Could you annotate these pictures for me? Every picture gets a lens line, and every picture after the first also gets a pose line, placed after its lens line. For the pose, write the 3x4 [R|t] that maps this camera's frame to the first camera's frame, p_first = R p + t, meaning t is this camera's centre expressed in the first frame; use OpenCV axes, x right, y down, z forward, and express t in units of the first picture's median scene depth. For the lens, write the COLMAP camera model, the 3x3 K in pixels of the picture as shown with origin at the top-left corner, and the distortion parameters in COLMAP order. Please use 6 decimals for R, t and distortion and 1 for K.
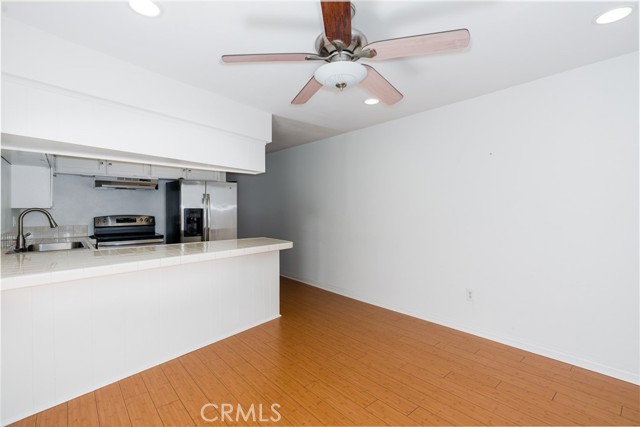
lens RADIAL K [[302.8, 0, 321.1], [0, 302.8, 217.9], [0, 0, 1]] dist [-0.000928, -0.000471]
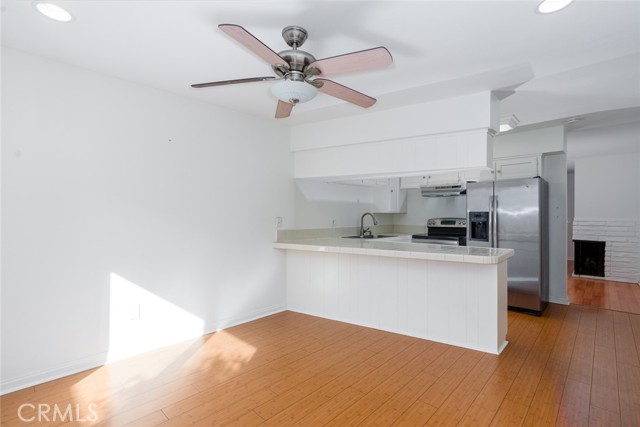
lens RADIAL K [[306.4, 0, 324.1], [0, 306.4, 214.0], [0, 0, 1]] dist [-0.000618, -0.000041]
pose [[0.097622, -0.002118, -0.995221, 0.501751], [-0.025808, 0.999656, -0.004659, -0.007645], [0.994889, 0.026139, 0.097534, 0.416753]]
